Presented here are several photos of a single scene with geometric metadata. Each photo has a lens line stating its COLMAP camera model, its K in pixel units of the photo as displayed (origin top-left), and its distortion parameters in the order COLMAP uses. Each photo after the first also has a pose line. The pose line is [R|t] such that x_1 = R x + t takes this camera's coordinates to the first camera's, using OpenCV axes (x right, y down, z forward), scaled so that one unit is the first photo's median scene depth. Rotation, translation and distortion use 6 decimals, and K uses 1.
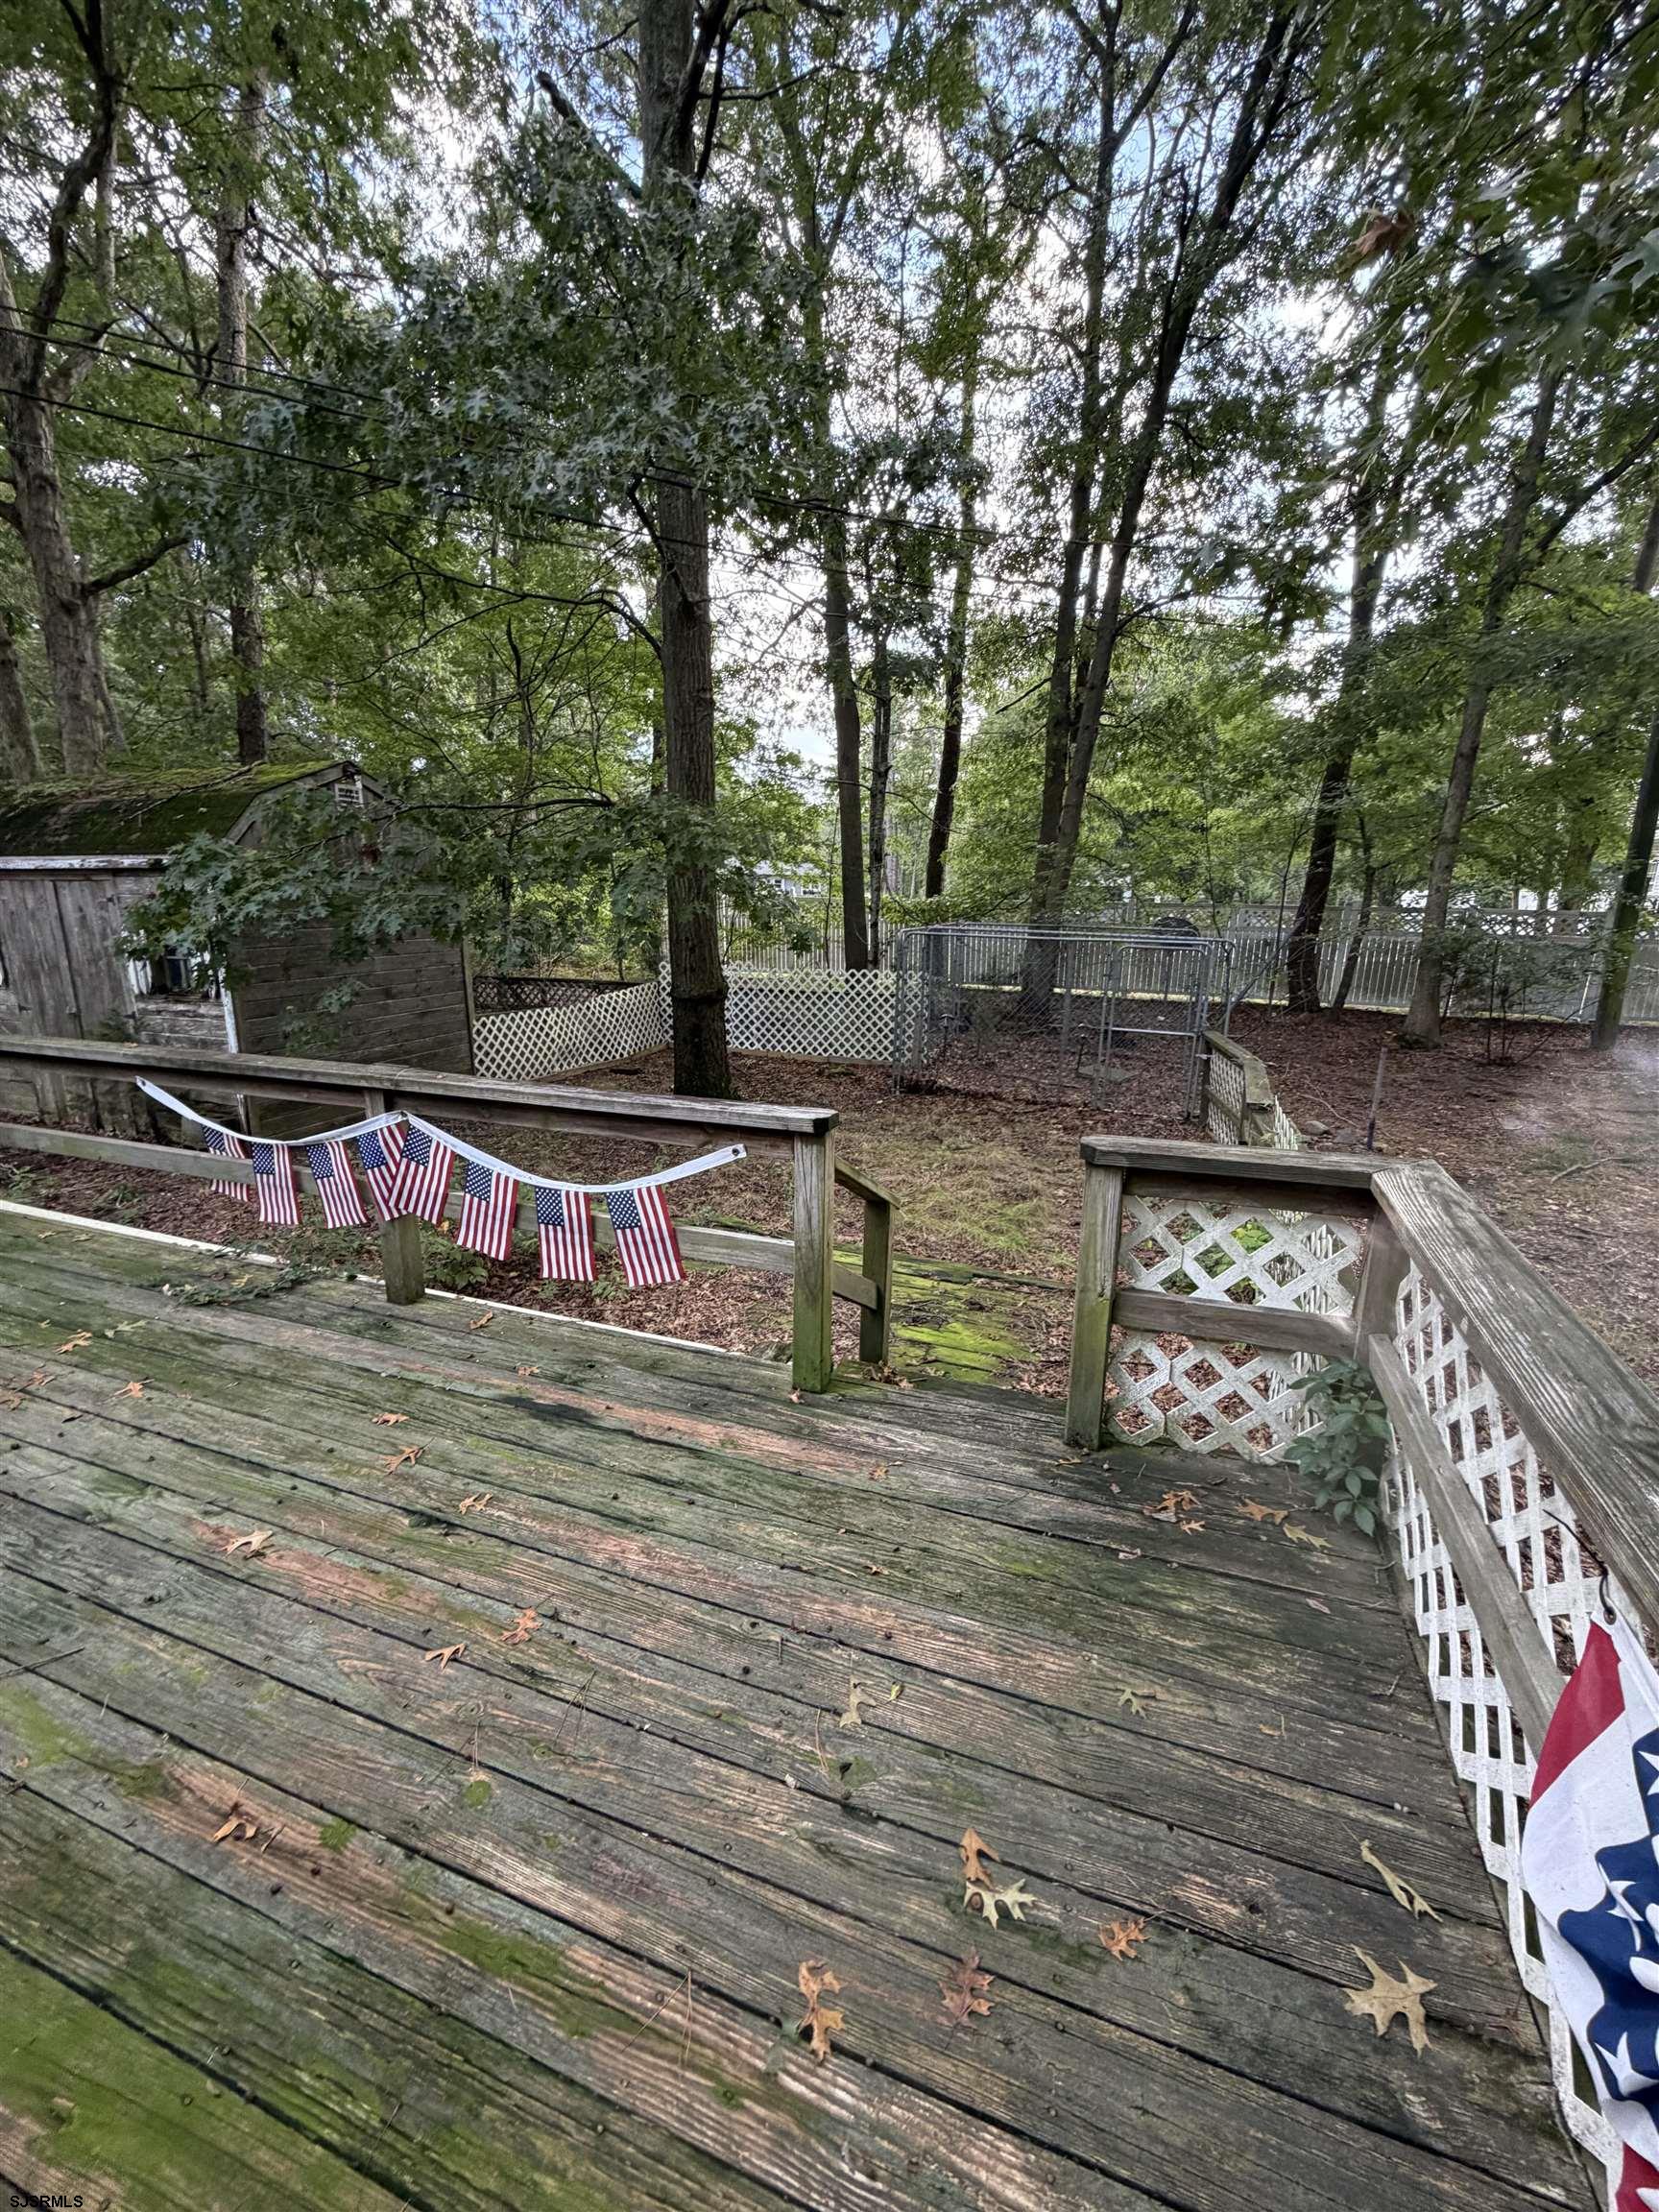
lens RADIAL K [[881.2, 0, 830.5], [0, 881.2, 1101.8], [0, 0, 1]] dist [0.006619, -0.000811]
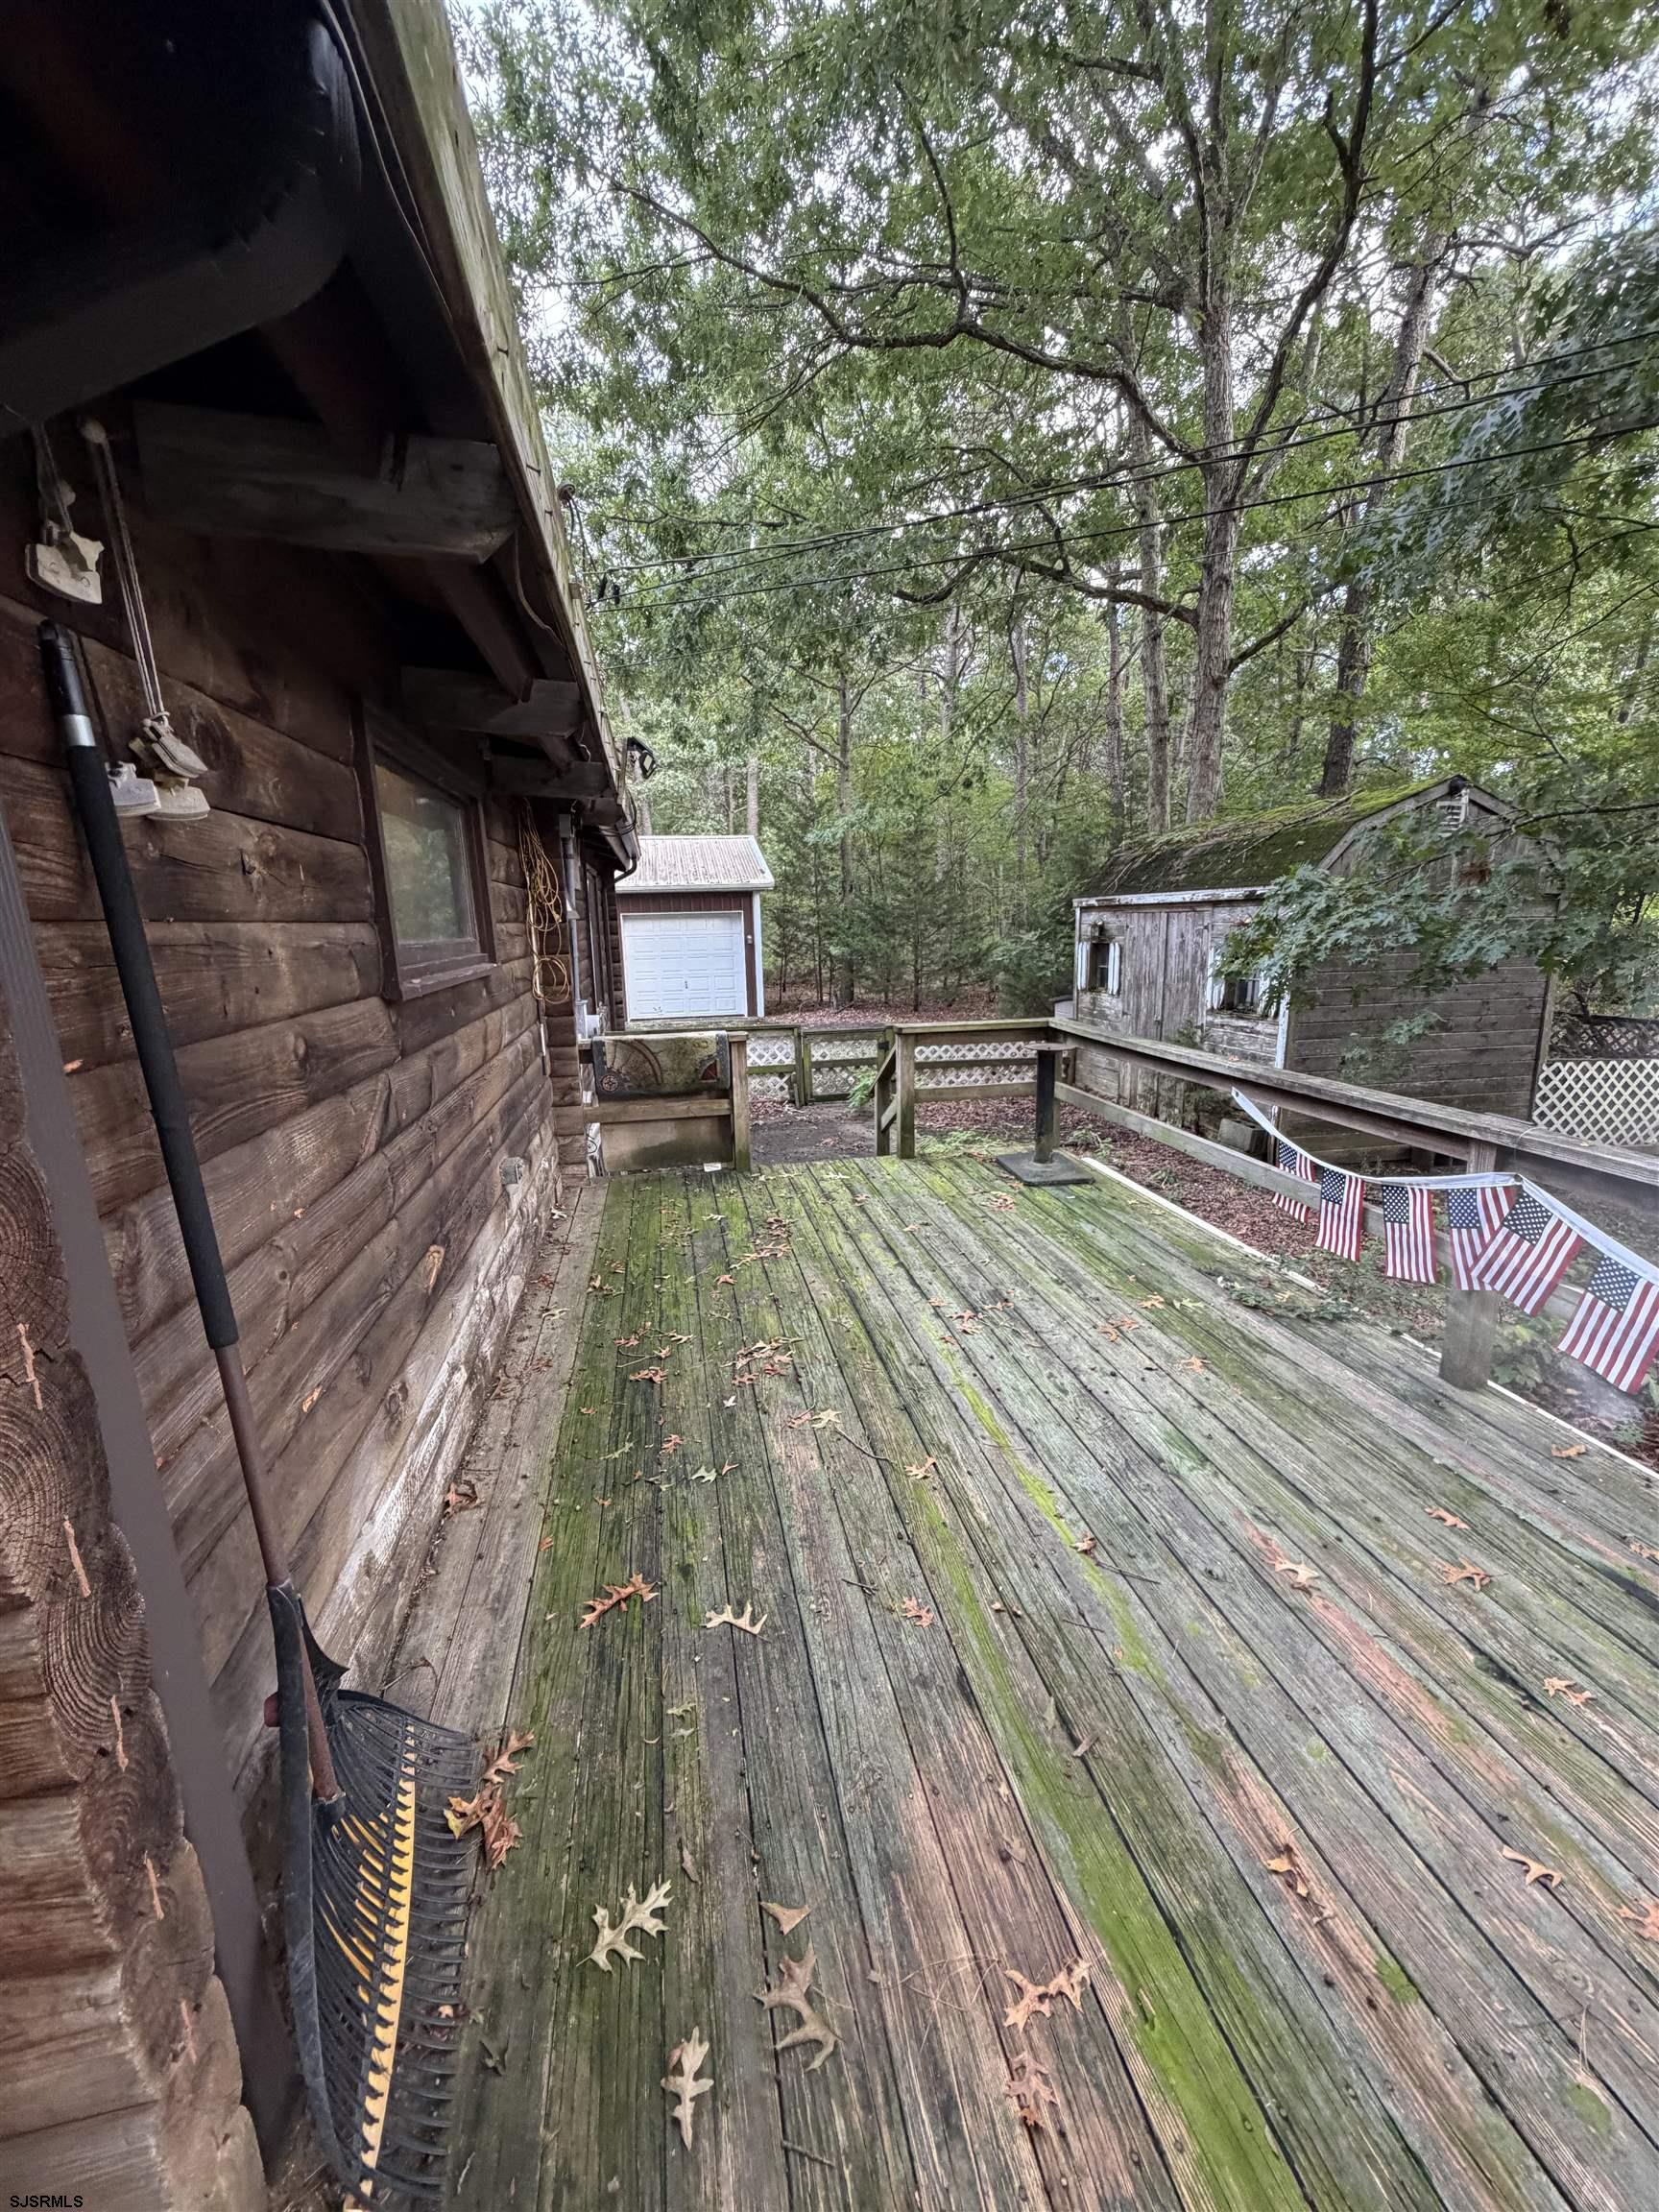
lens RADIAL K [[881.2, 0, 833.2], [0, 881.2, 1101.3], [0, 0, 1]] dist [0.006619, -0.000811]
pose [[0.520790, 0.156942, -0.839135, -0.105354], [-0.176275, 0.981542, 0.074176, -0.004800], [0.835287, 0.109288, 0.538842, -0.023014]]
